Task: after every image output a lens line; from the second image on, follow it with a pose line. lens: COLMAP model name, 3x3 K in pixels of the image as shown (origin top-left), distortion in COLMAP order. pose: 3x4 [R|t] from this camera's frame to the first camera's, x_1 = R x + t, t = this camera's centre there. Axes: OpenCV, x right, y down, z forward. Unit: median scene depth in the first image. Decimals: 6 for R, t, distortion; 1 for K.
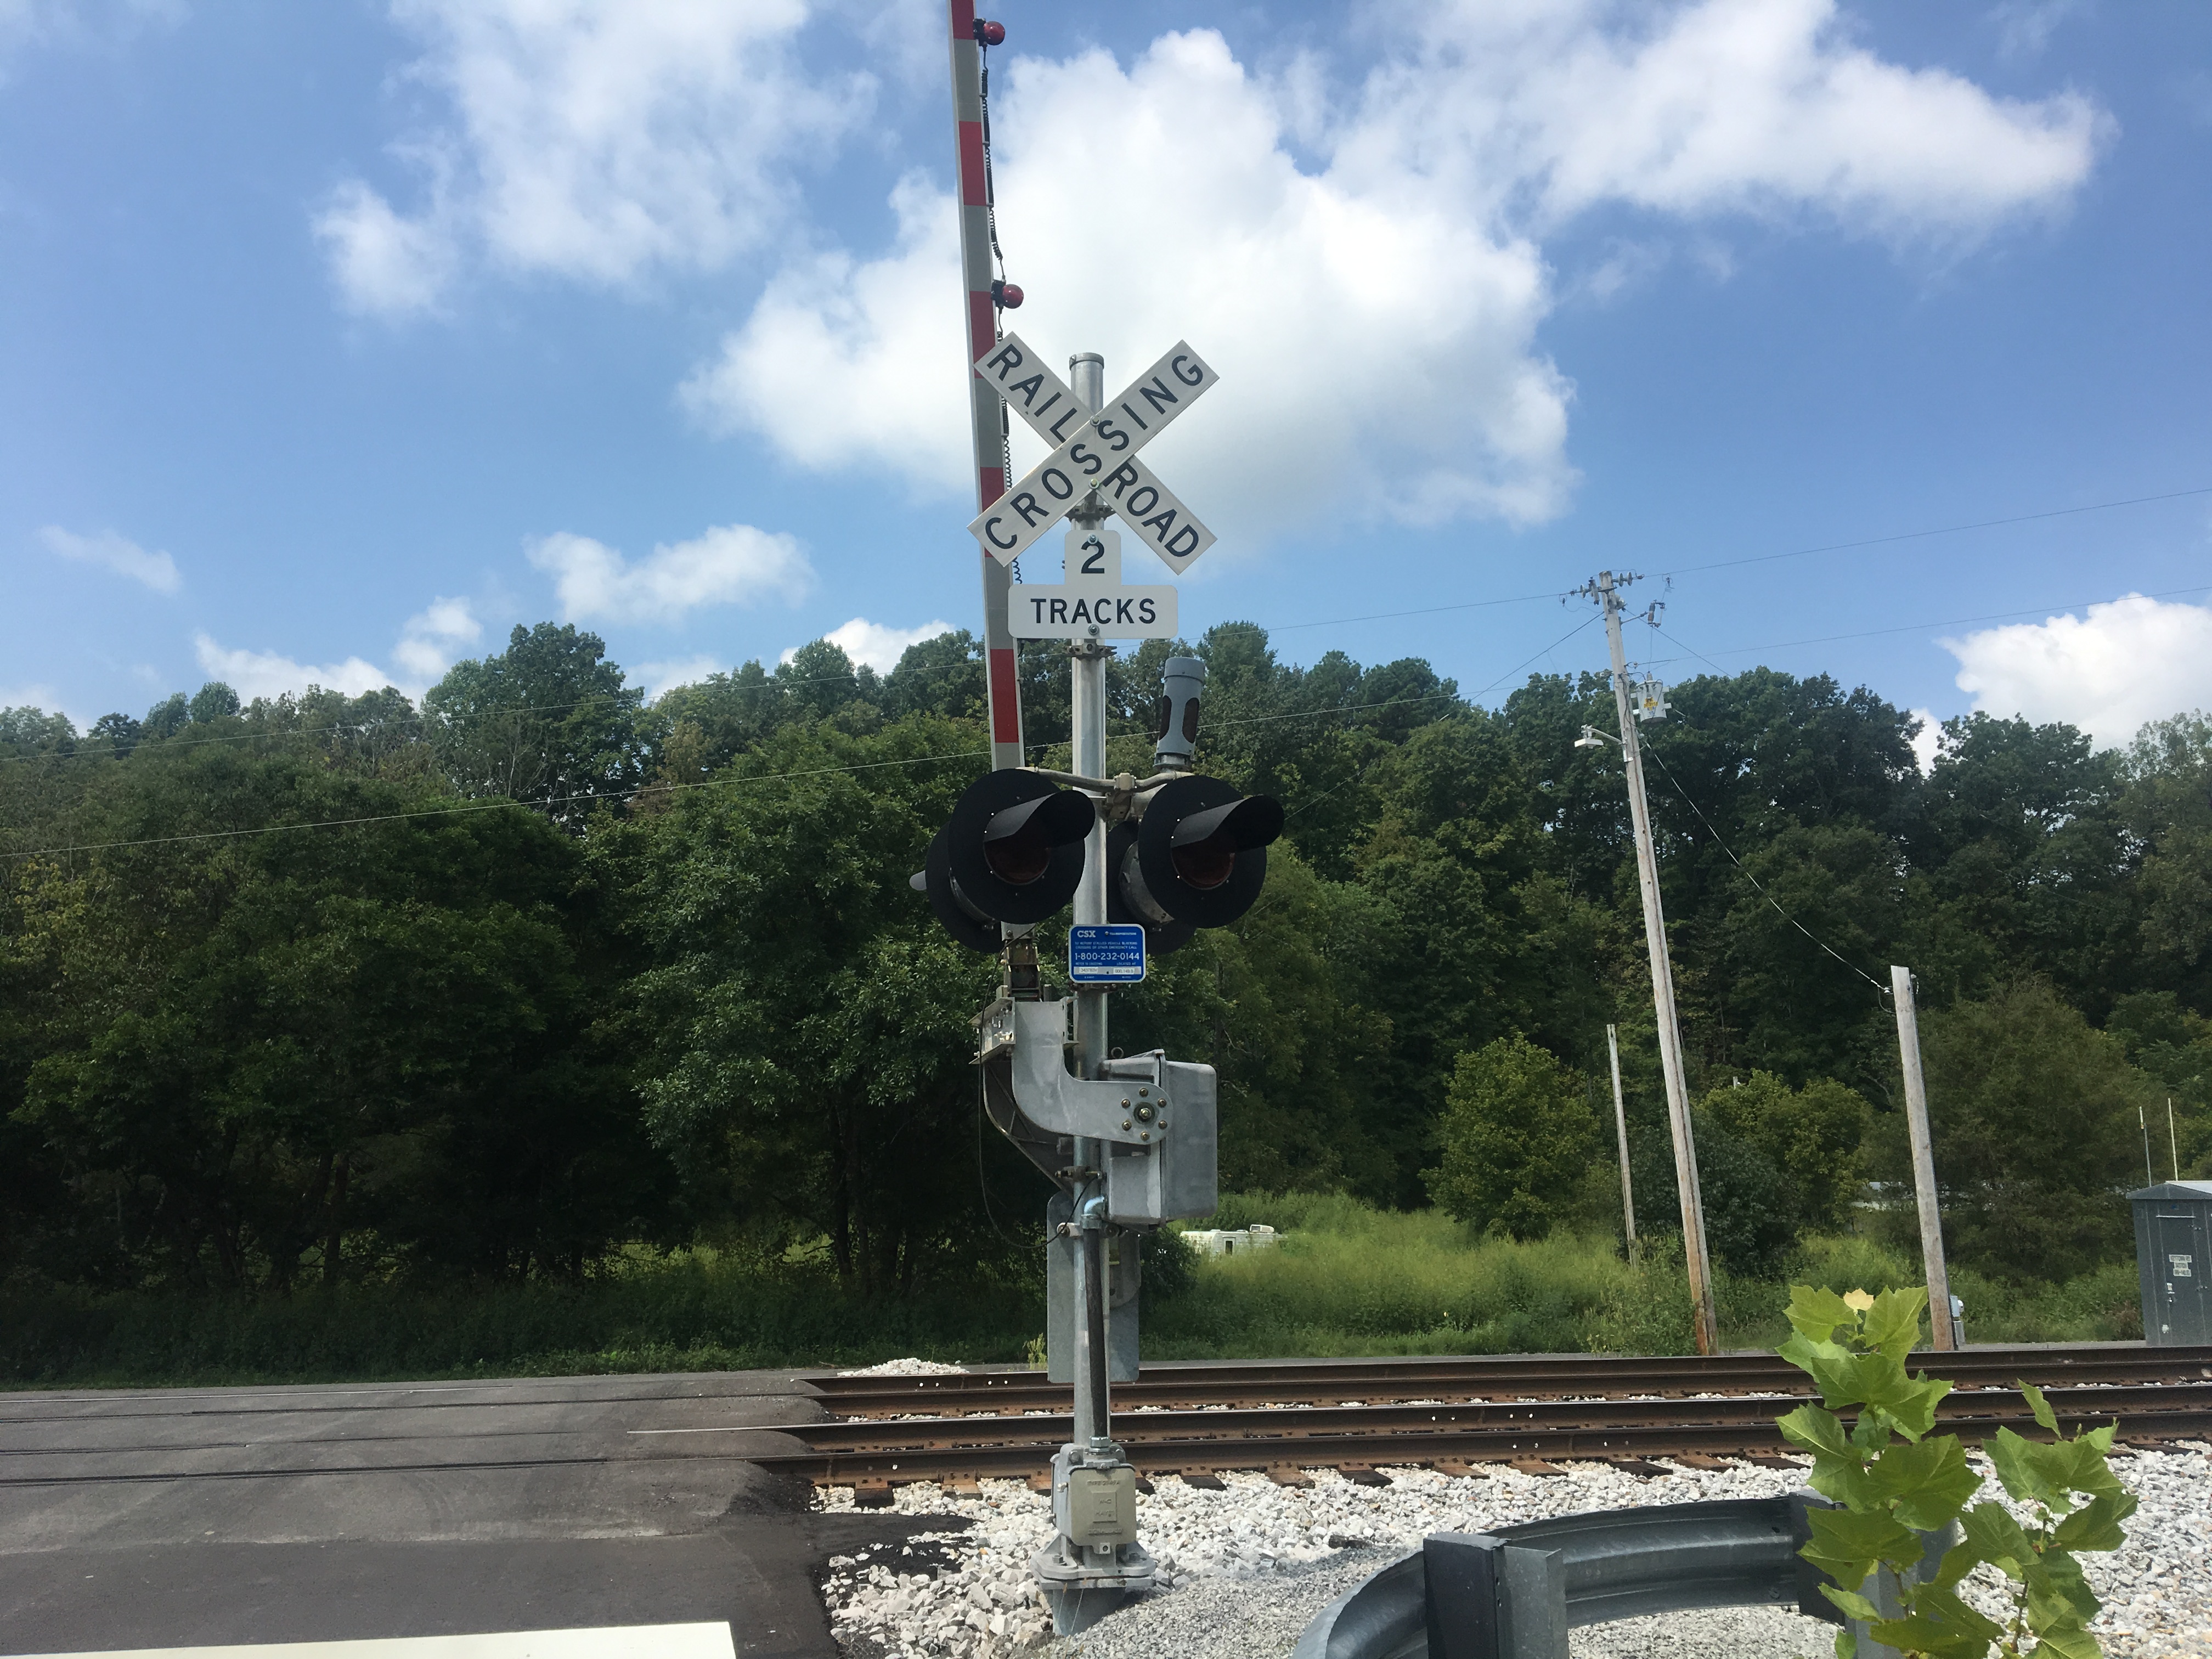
lens RADIAL K [[1879.2, 0, 1172.4], [0, 1879.2, 827.0], [0, 0, 1]] dist [0.112603, -0.155358]
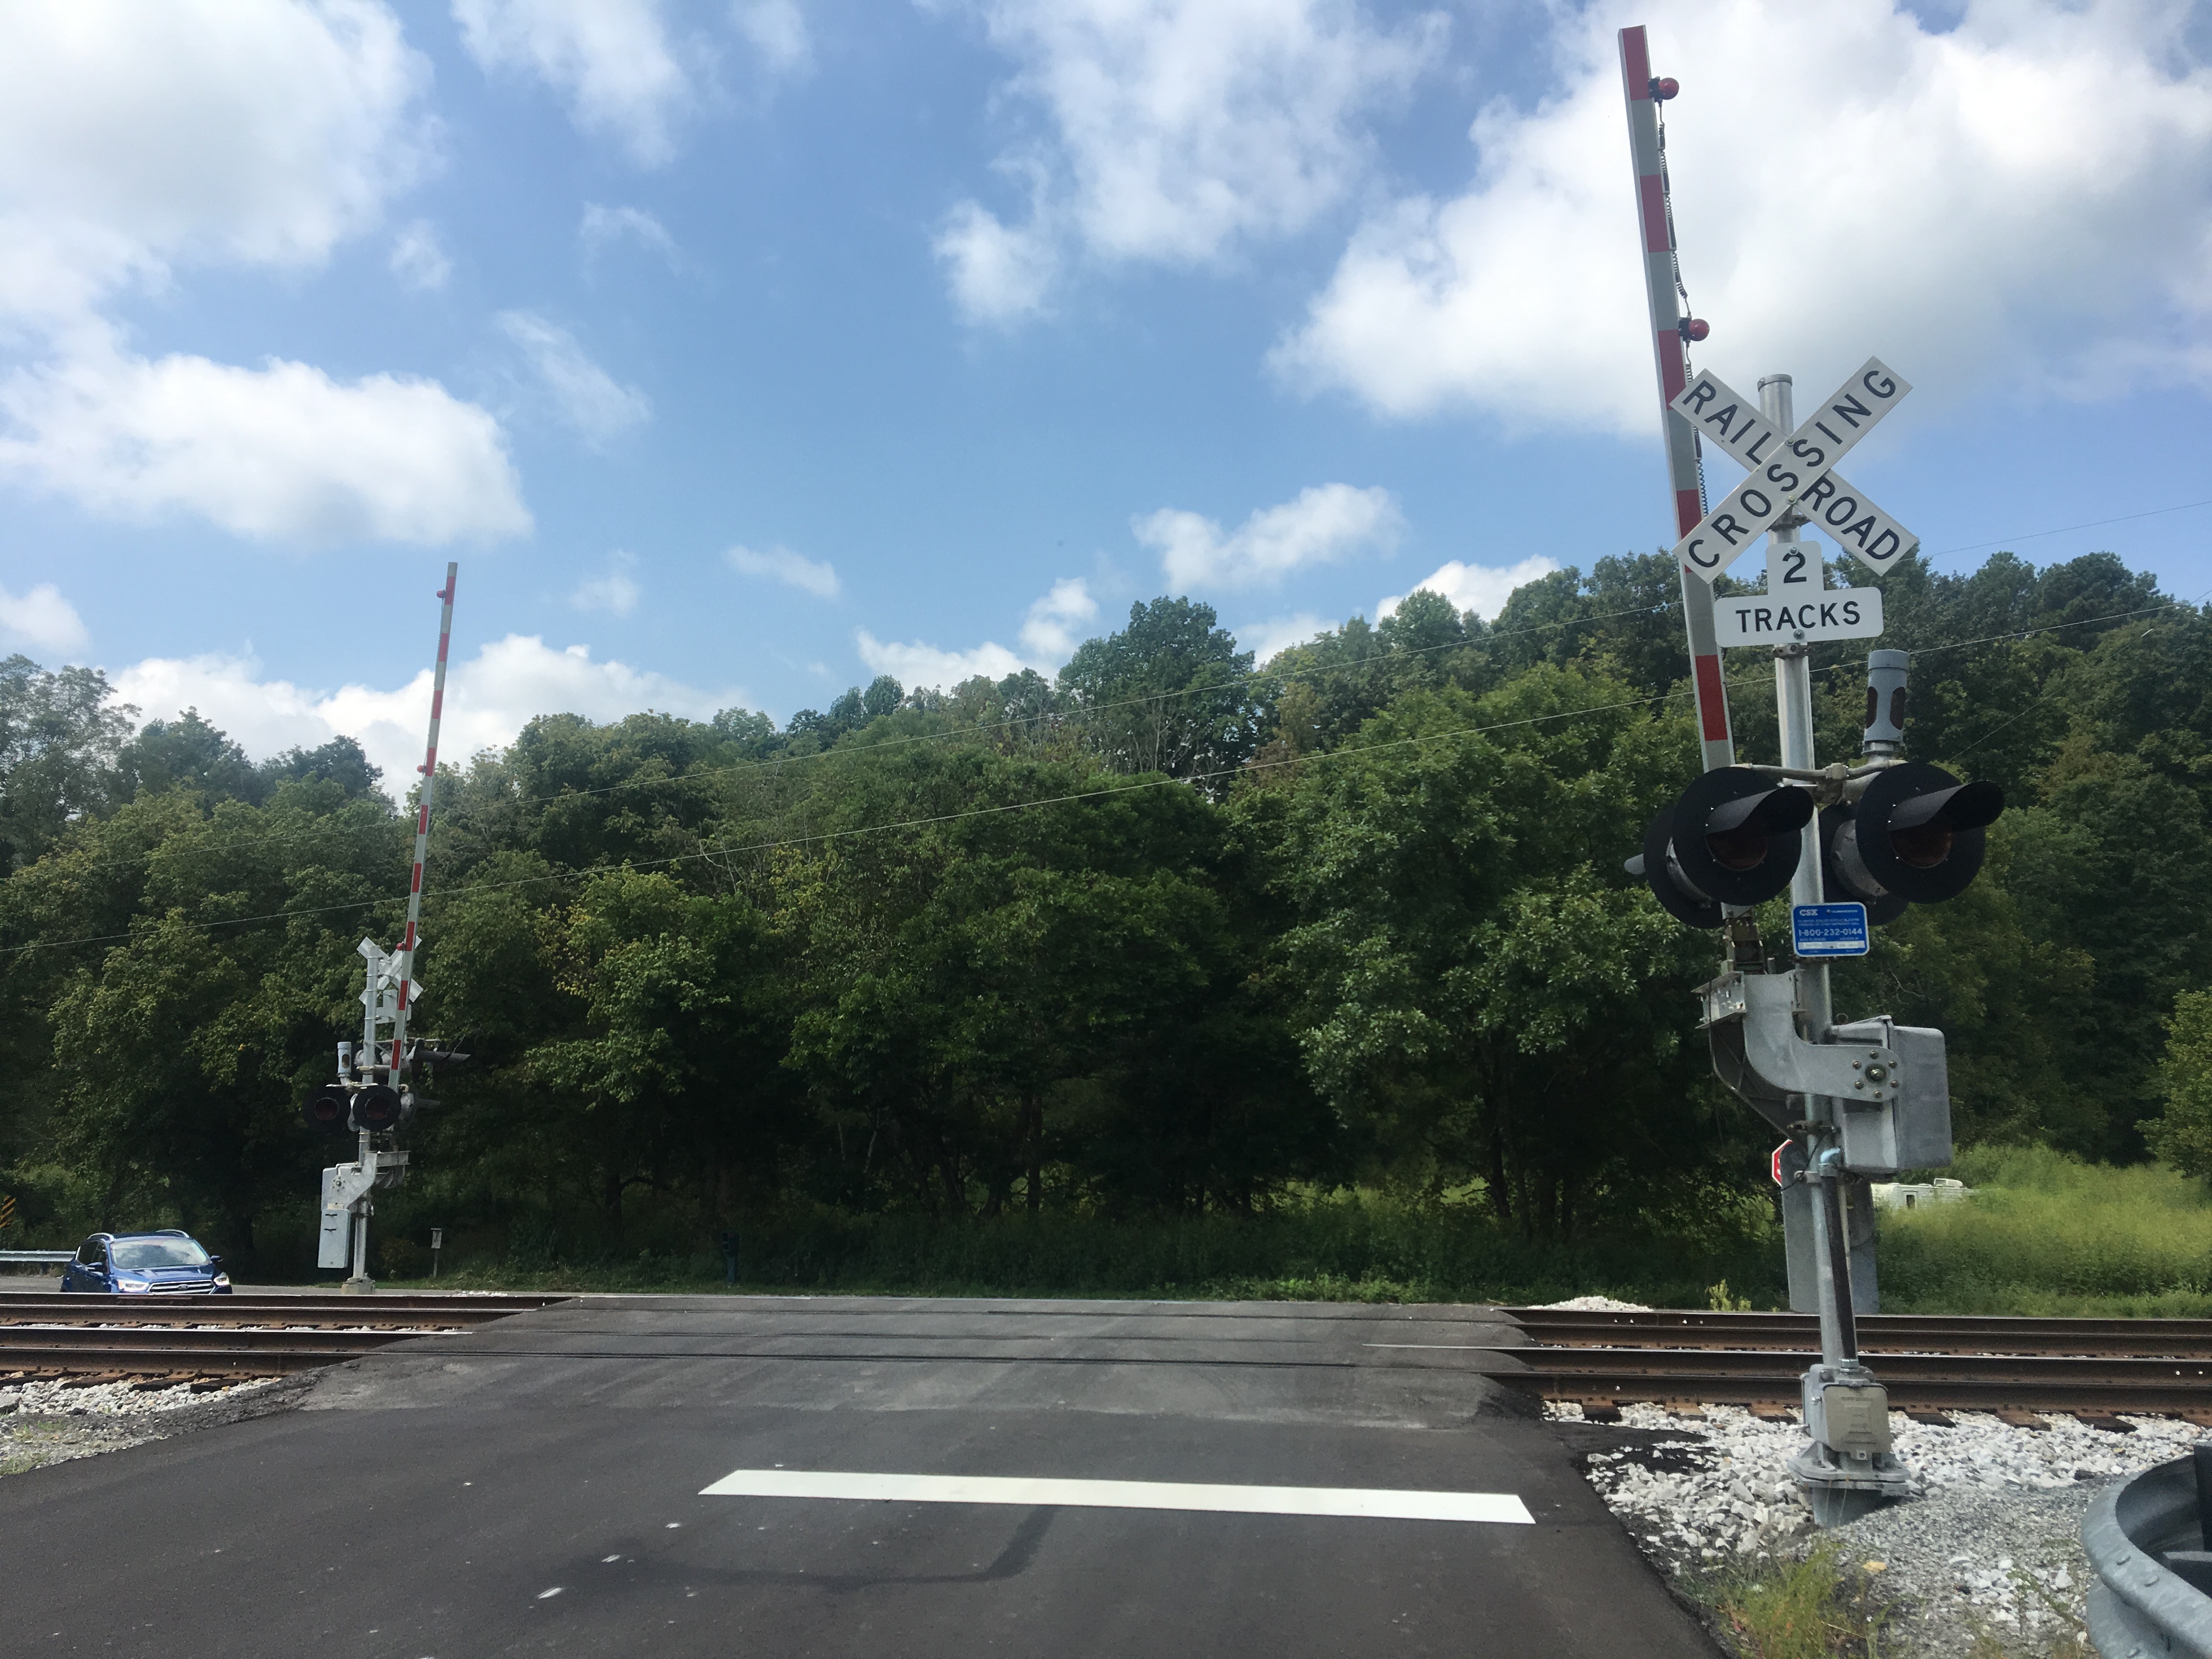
lens RADIAL K [[1910.1, 0, 1068.4], [0, 1910.1, 831.0], [0, 0, 1]] dist [0.057655, -0.081169]
pose [[0.932657, -0.048765, -0.357454, -0.010001], [0.060365, 0.997948, 0.021360, -0.009134], [0.355679, -0.041500, 0.933686, -0.046161]]
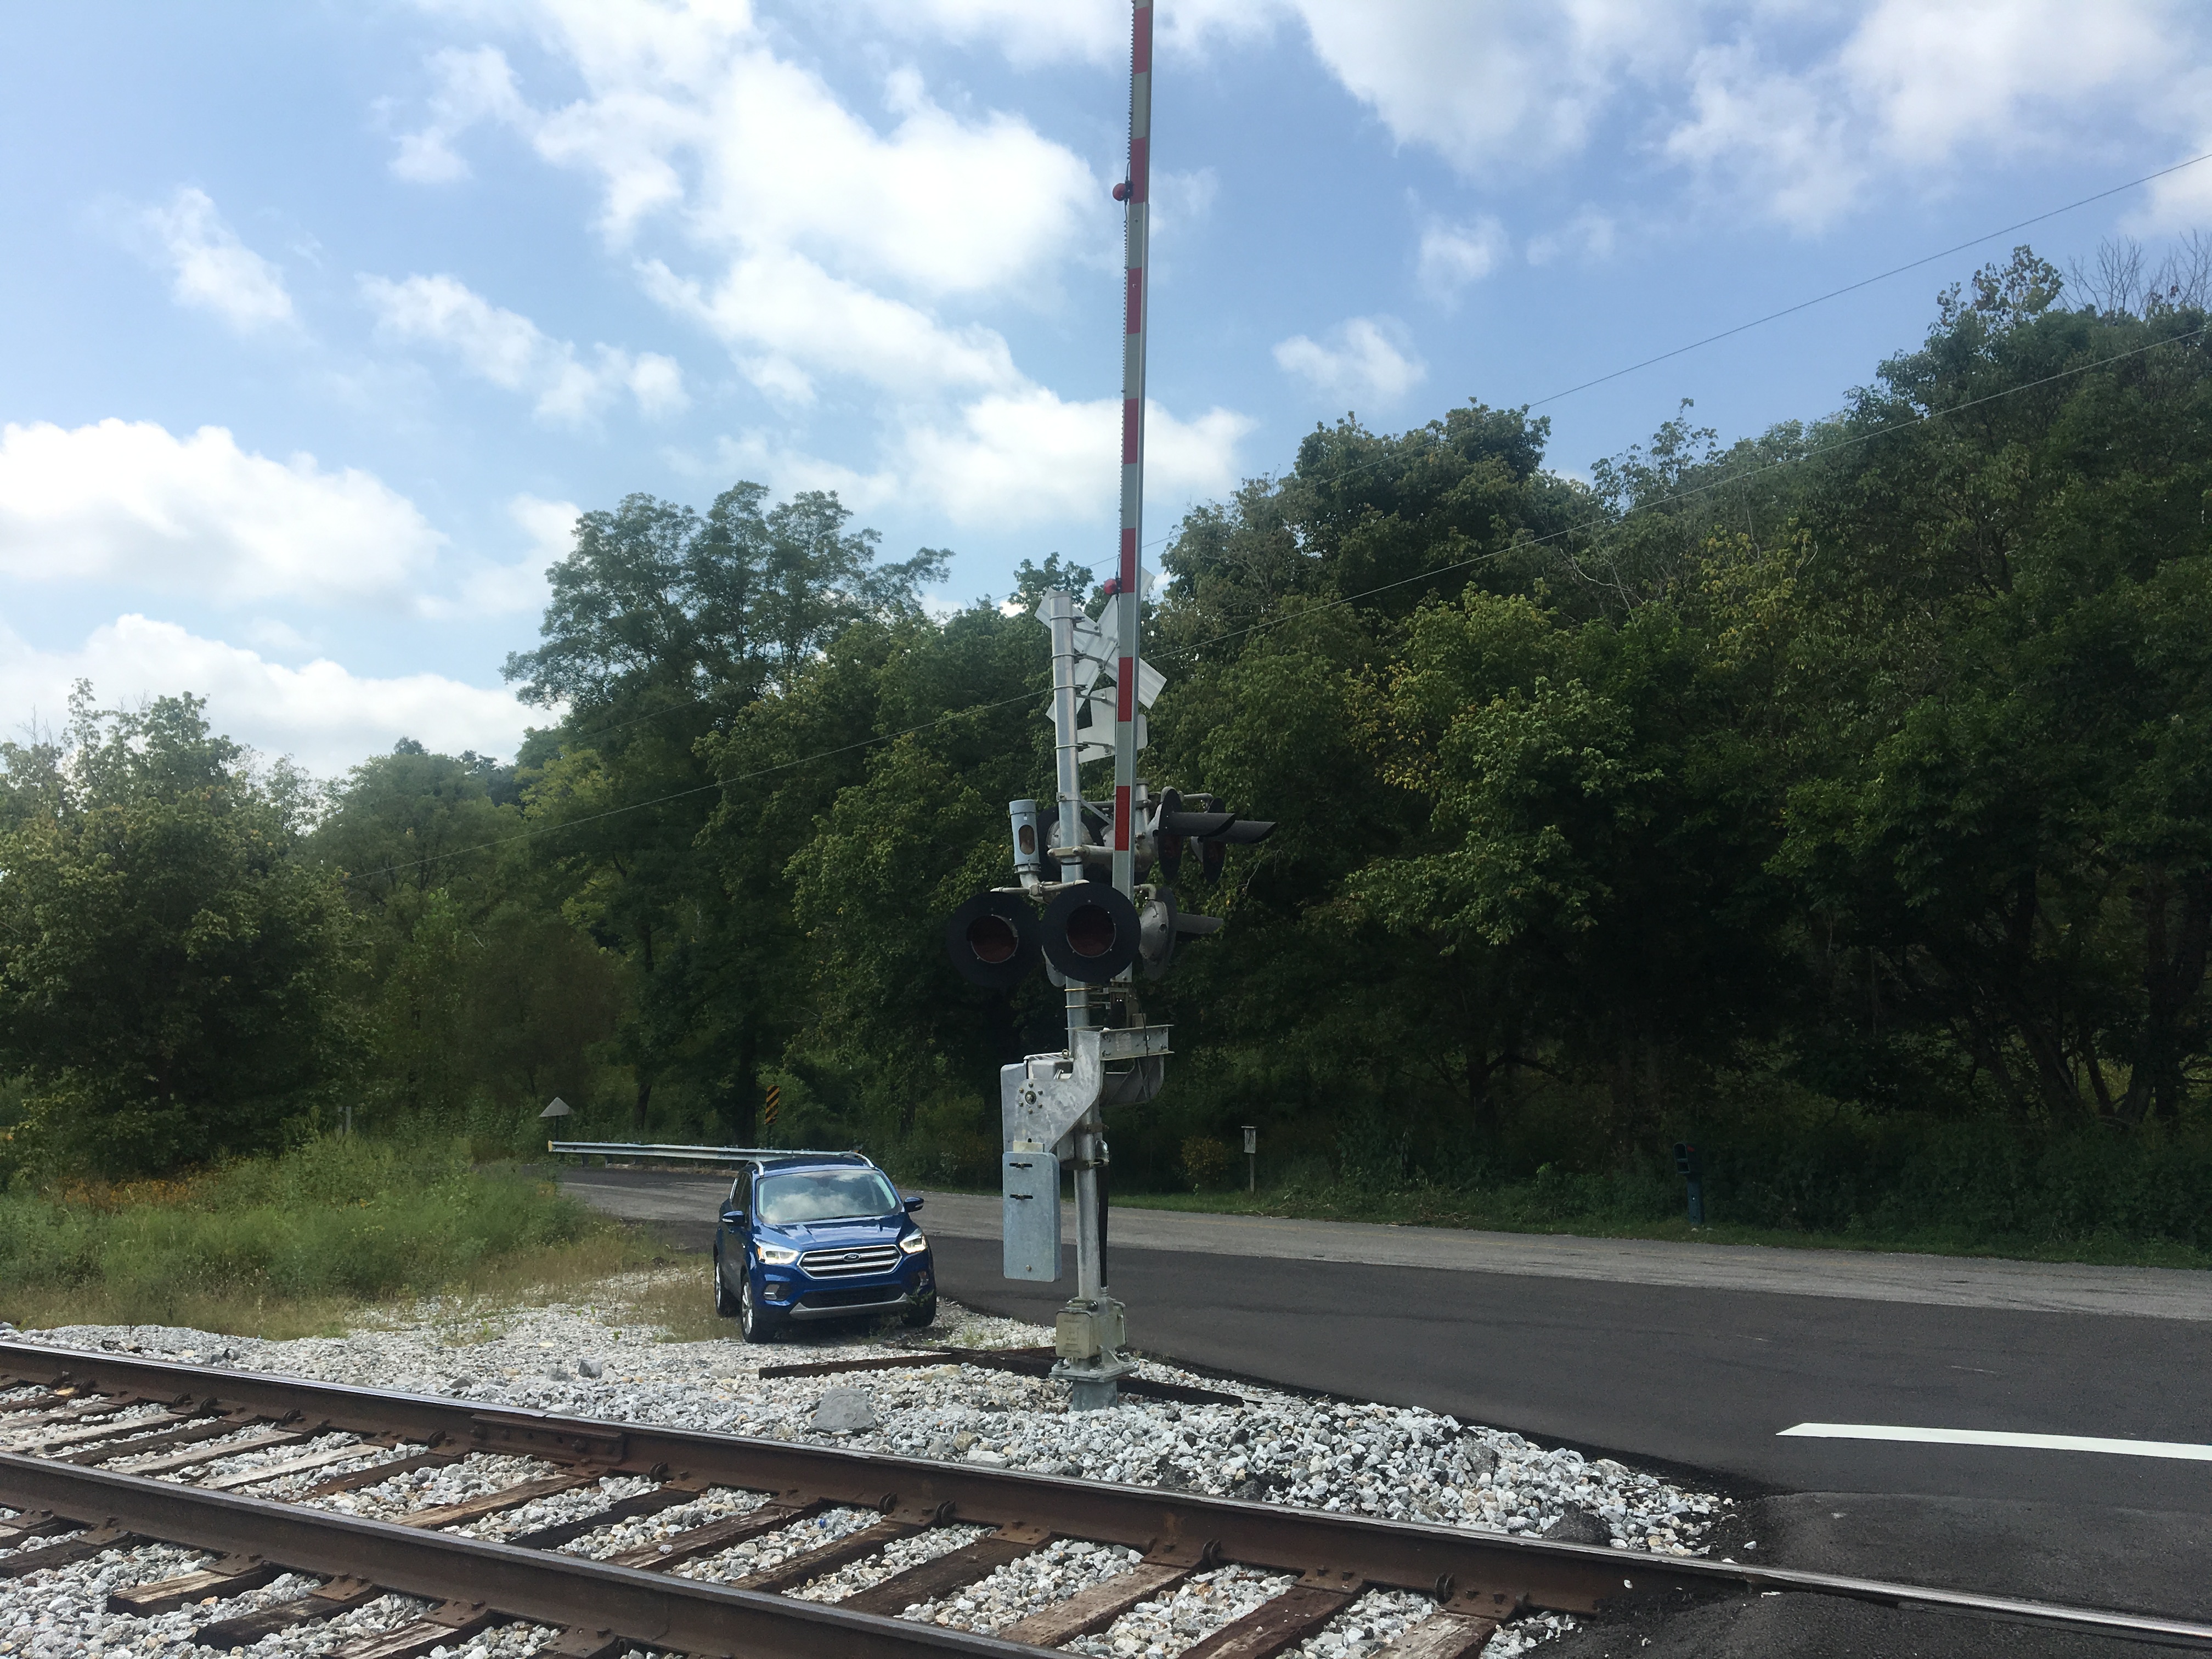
lens RADIAL K [[1860.0, 0, 1106.0], [0, 1860.0, 829.5], [0, 0, 1]] dist [0.090628, -0.151836]
pose [[0.727313, -0.079734, -0.681658, -0.356583], [0.151115, 0.987458, 0.045733, 0.078167], [0.669462, -0.136271, 0.730240, 0.378757]]
